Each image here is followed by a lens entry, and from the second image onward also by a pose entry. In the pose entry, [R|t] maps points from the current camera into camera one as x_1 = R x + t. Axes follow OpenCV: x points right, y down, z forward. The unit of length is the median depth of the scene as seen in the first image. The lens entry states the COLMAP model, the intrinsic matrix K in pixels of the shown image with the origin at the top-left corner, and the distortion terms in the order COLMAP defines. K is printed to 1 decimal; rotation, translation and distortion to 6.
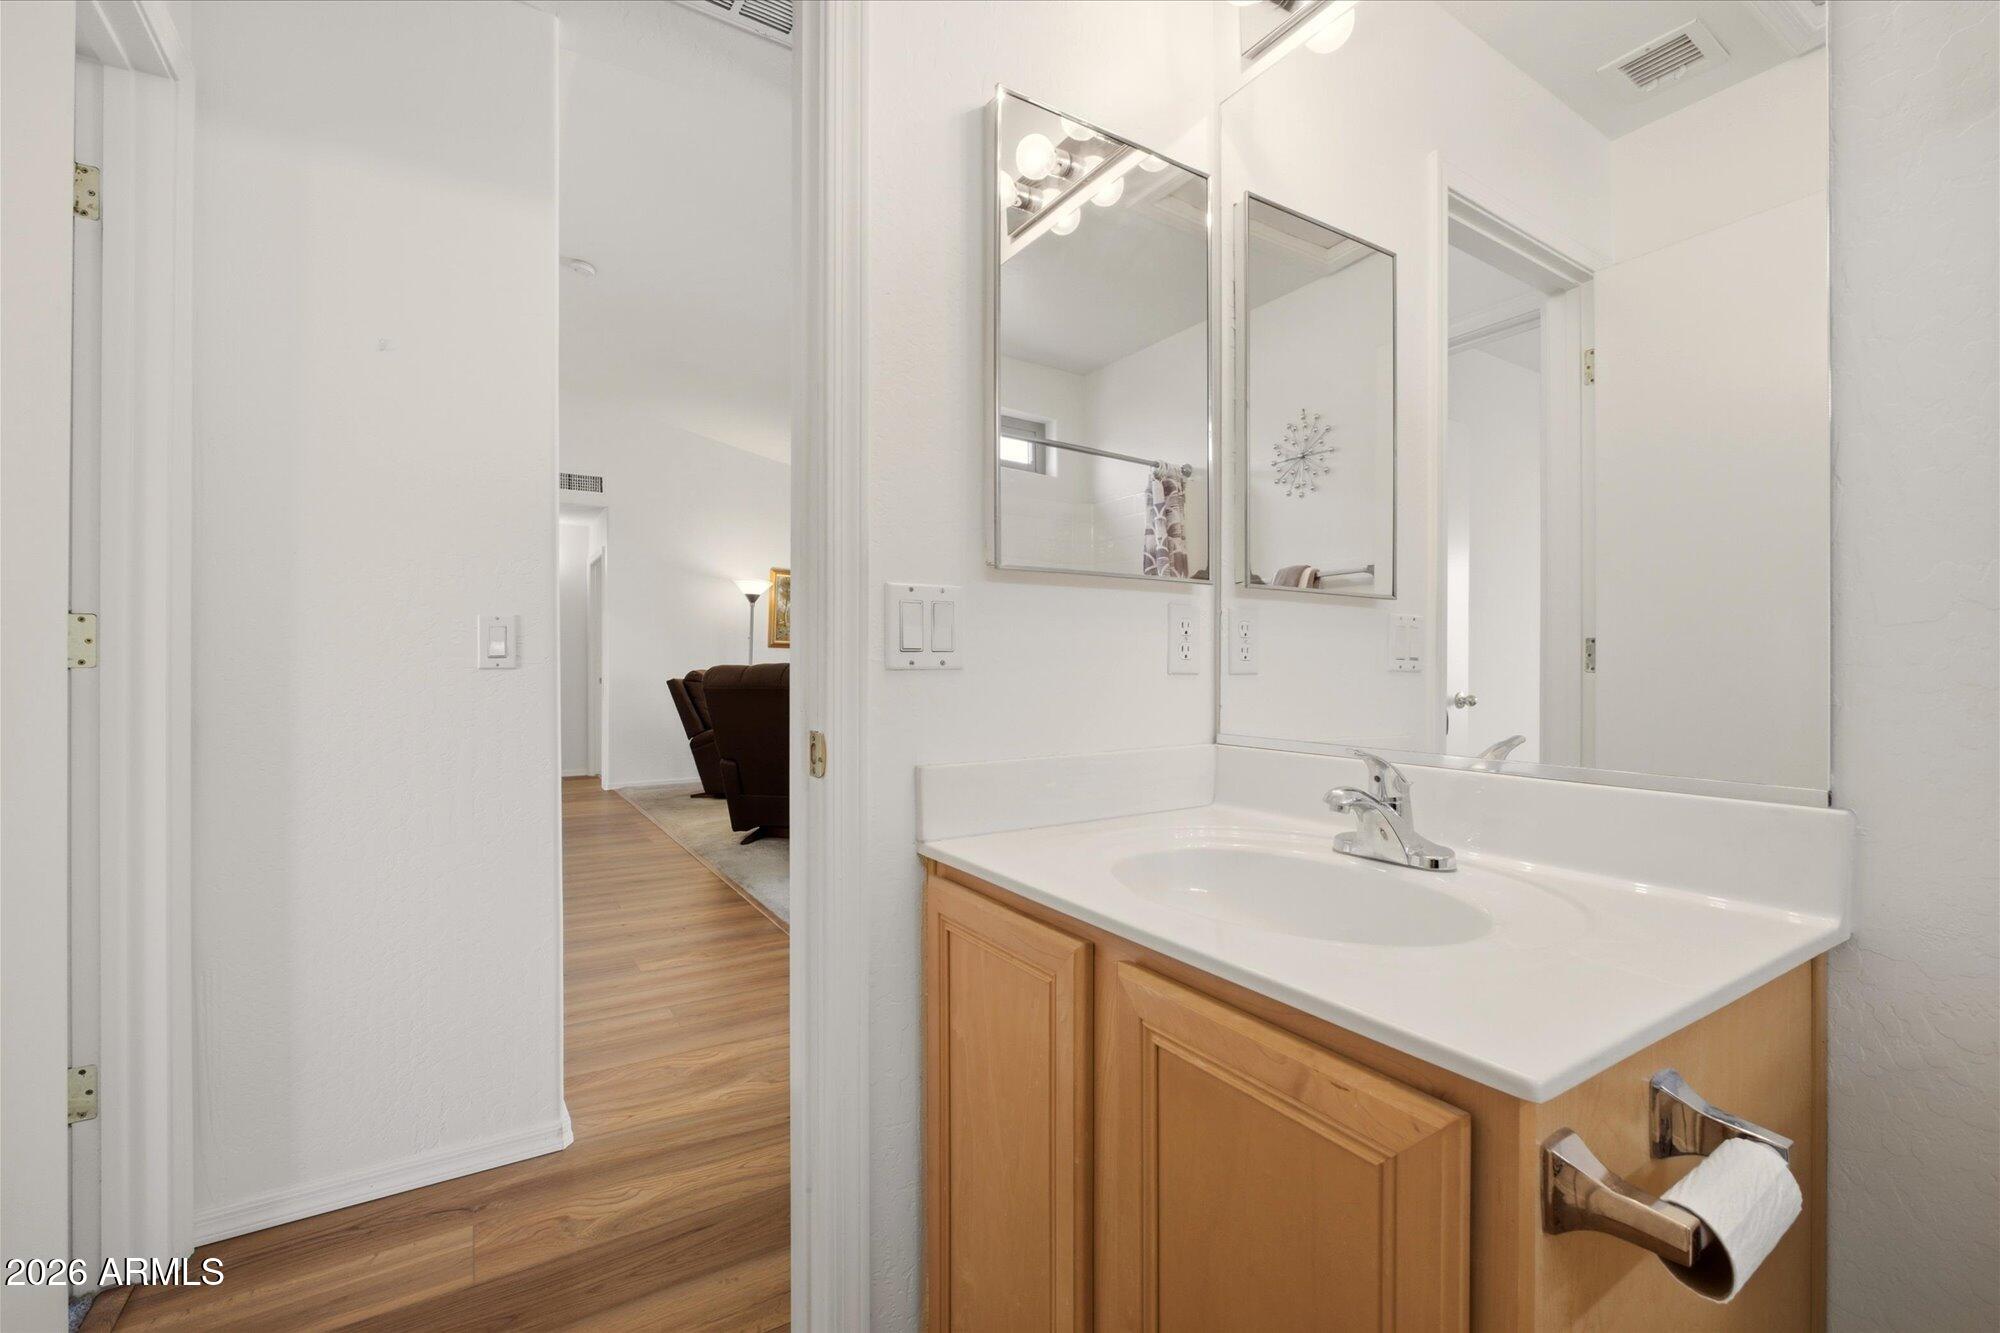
lens RADIAL K [[859.4, 0, 1006.0], [0, 859.4, 656.1], [0, 0, 1]] dist [-0.011300, 0.002255]
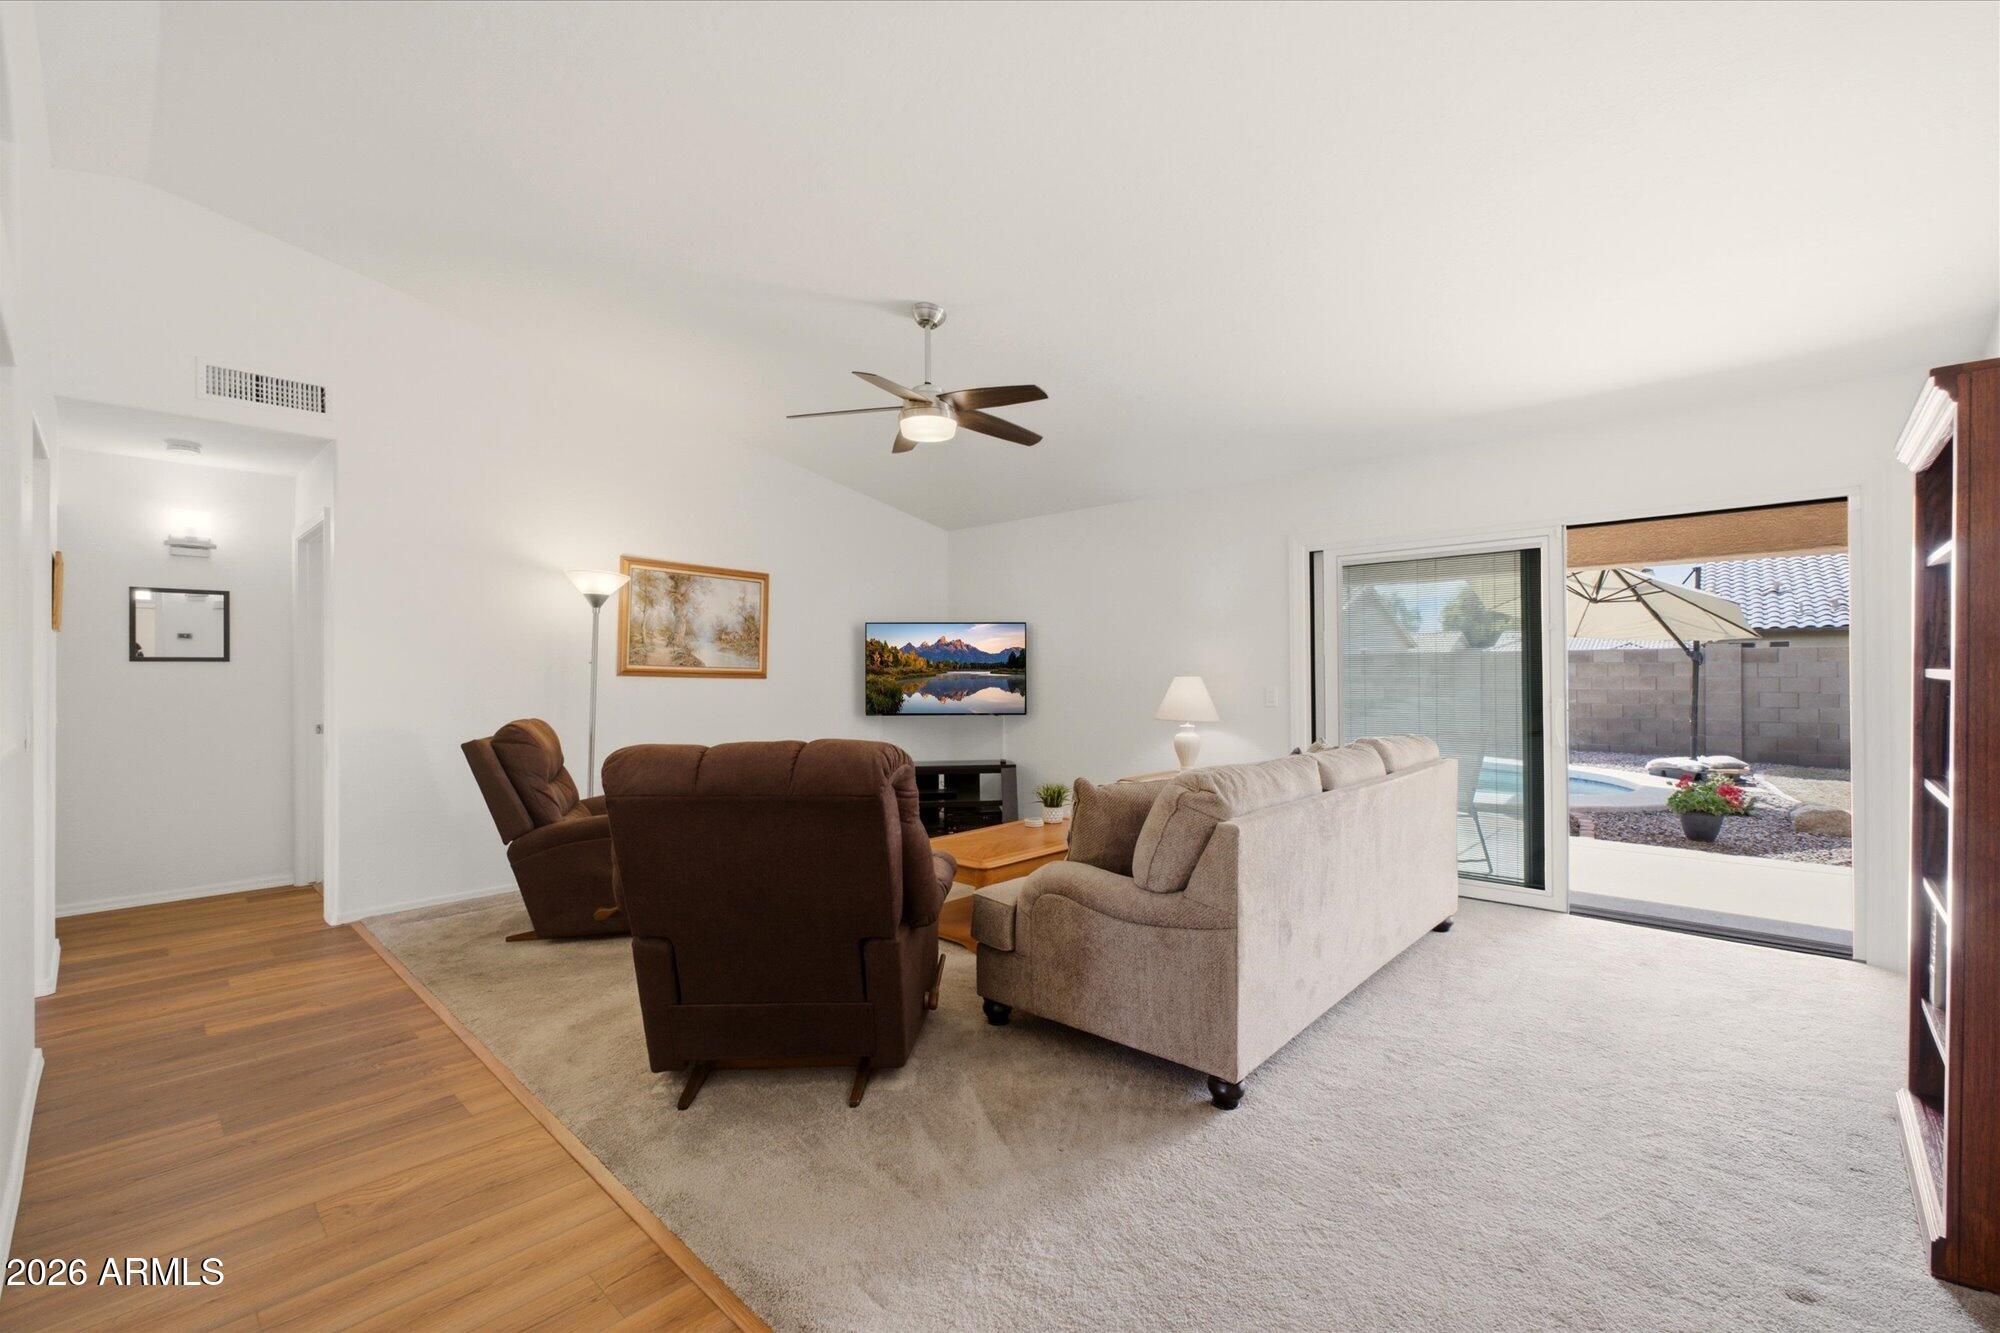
lens RADIAL K [[859.4, 0, 1042.7], [0, 859.4, 669.3], [0, 0, 1]] dist [-0.011300, 0.002255]
pose [[0.963227, 0.003646, 0.268663, -0.144886], [-0.006191, 0.999944, 0.008626, -0.023514], [-0.268617, -0.009972, 0.963195, 0.286208]]
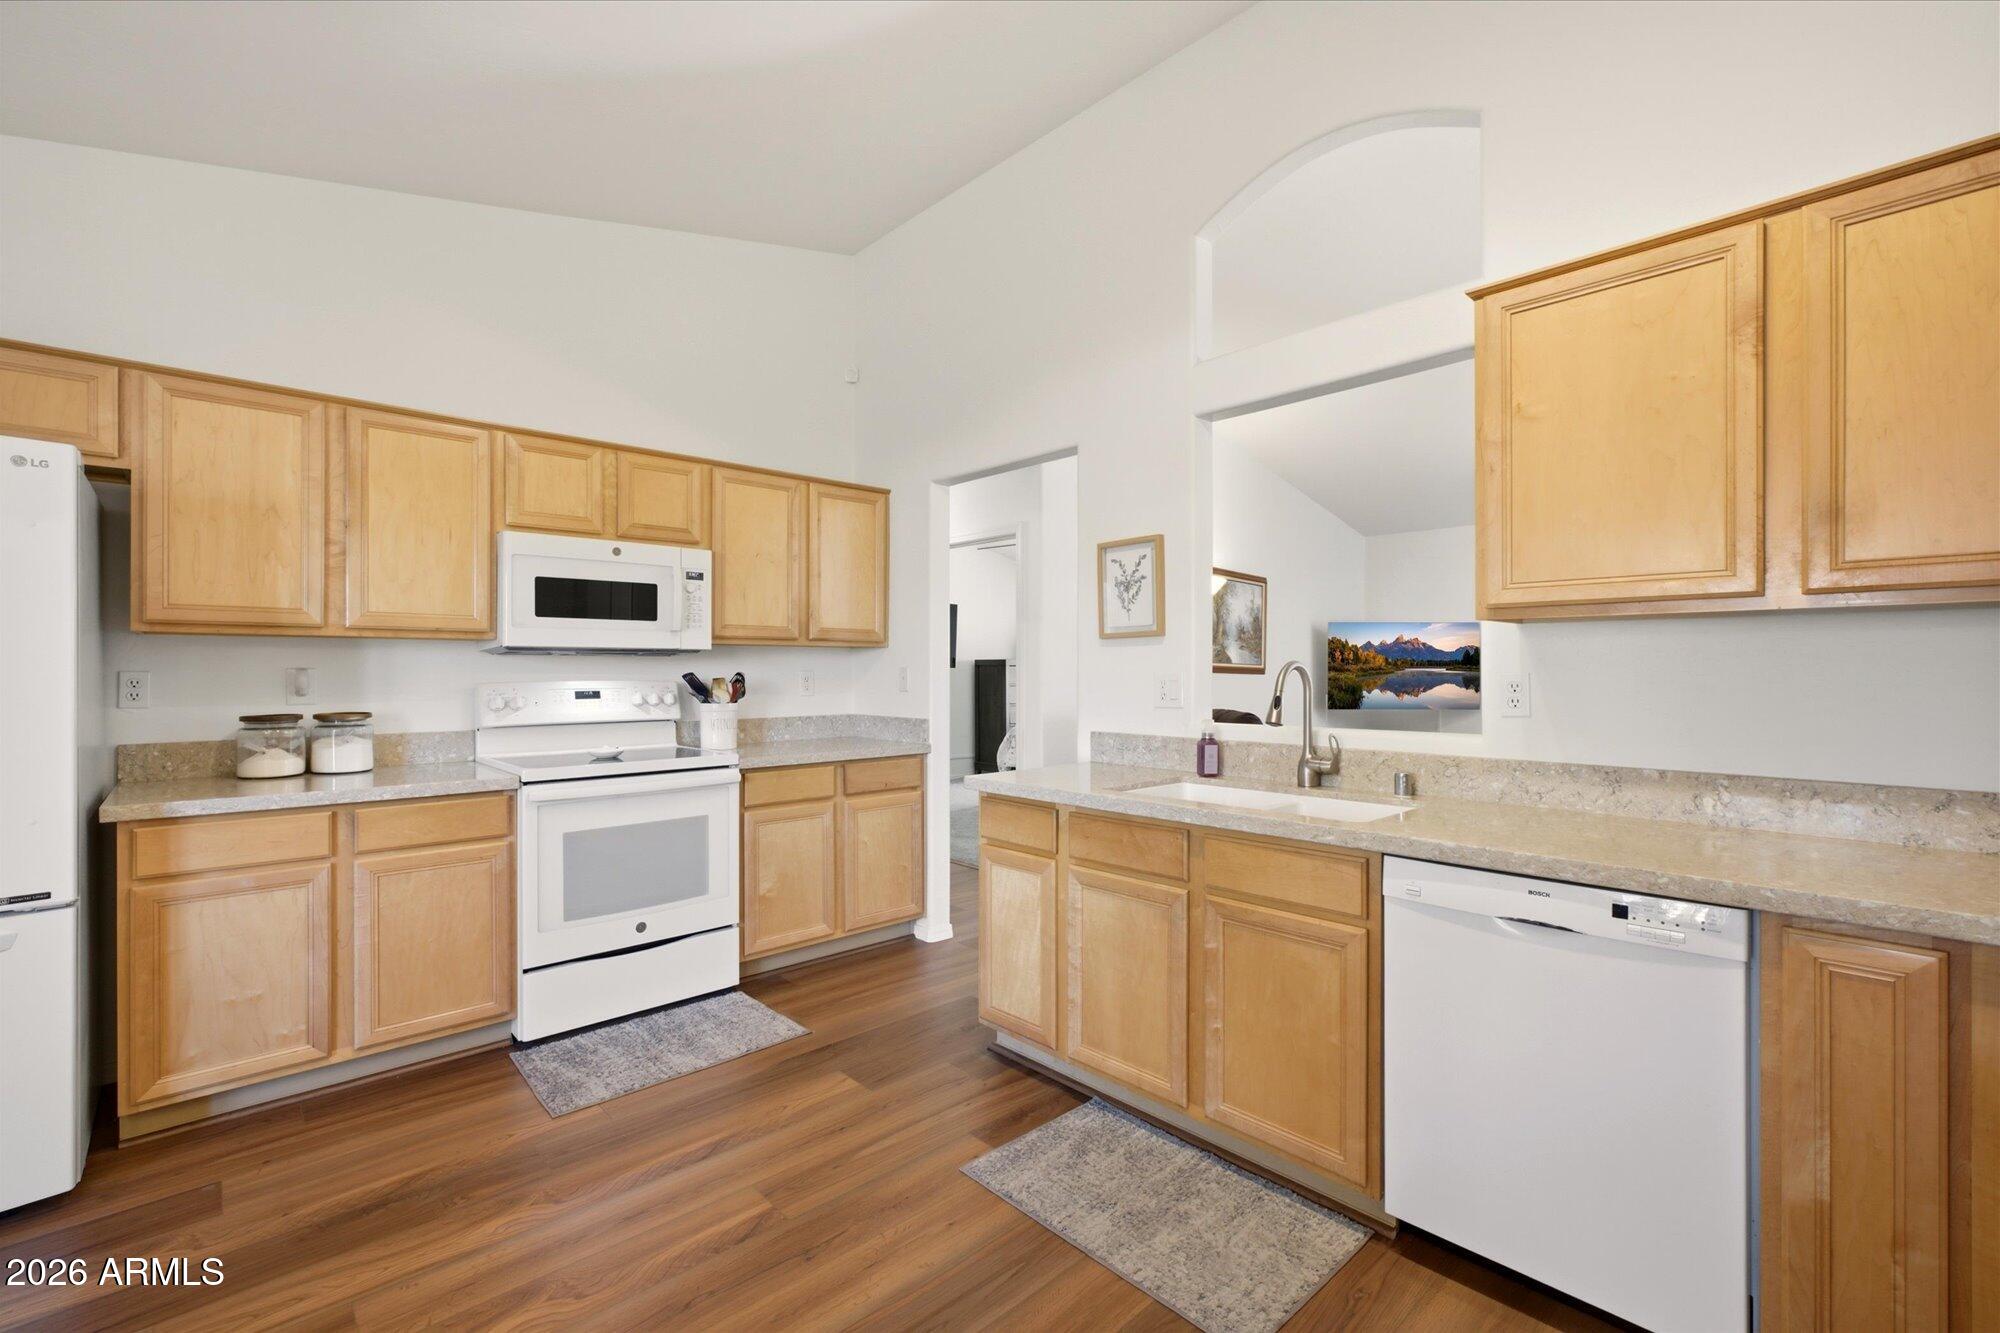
lens RADIAL K [[859.4, 0, 1011.7], [0, 859.4, 669.0], [0, 0, 1]] dist [-0.011300, 0.002255]
pose [[0.987153, 0.003157, 0.159744, -0.563926], [-0.003988, 0.999980, 0.004880, -0.015561], [-0.159726, -0.005454, 0.987146, 0.319950]]
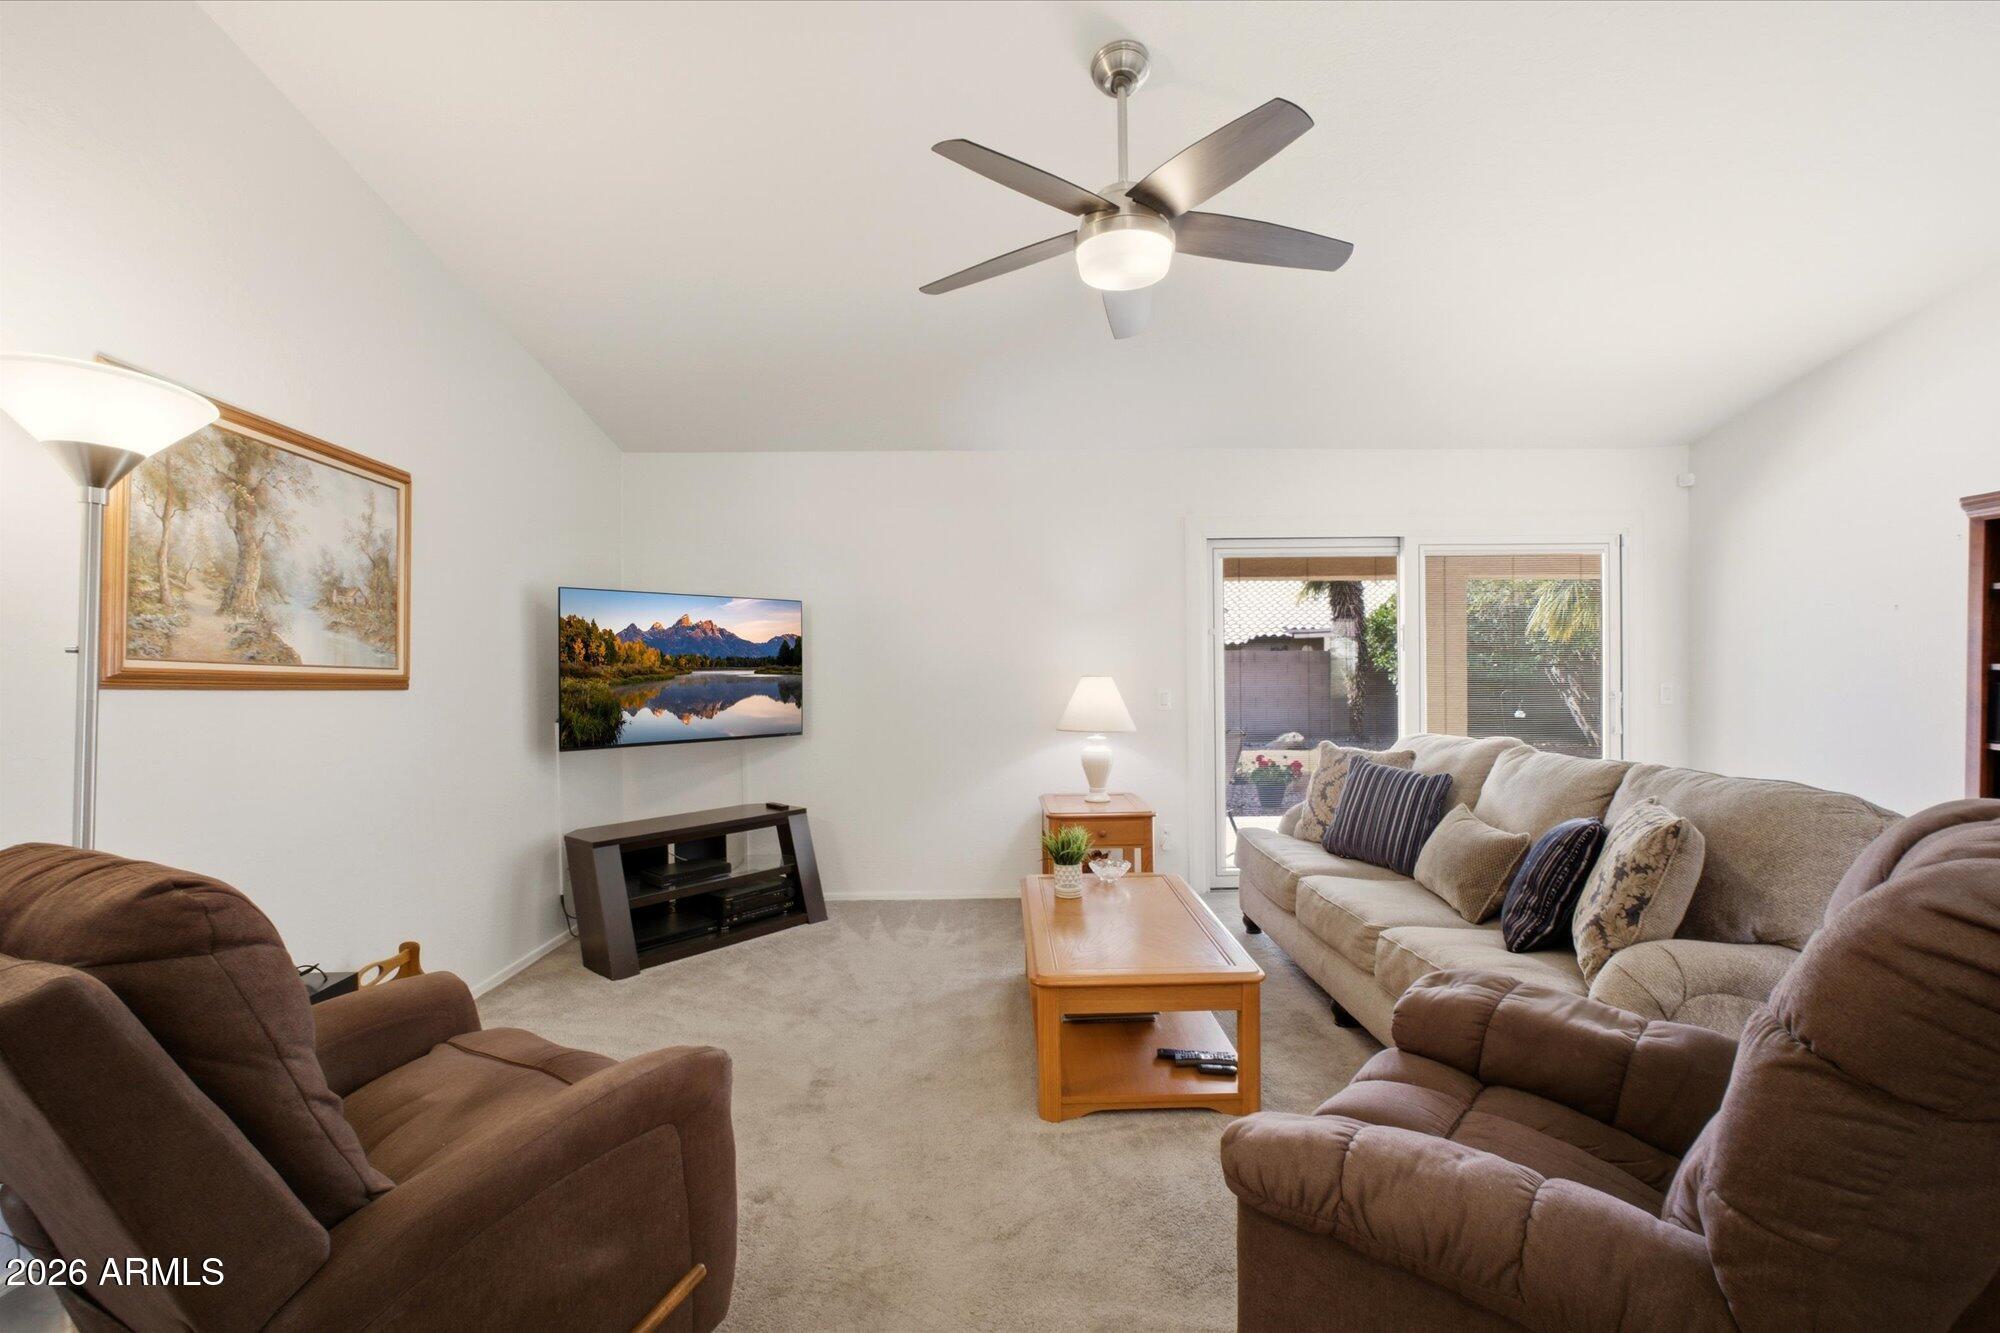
lens RADIAL K [[859.4, 0, 970.4], [0, 859.4, 671.7], [0, 0, 1]] dist [-0.011300, 0.002255]
pose [[0.586431, -0.005537, 0.809980, -0.341271], [-0.003111, 0.999954, 0.009088, -0.018492], [-0.809993, -0.007850, 0.586387, 0.694204]]
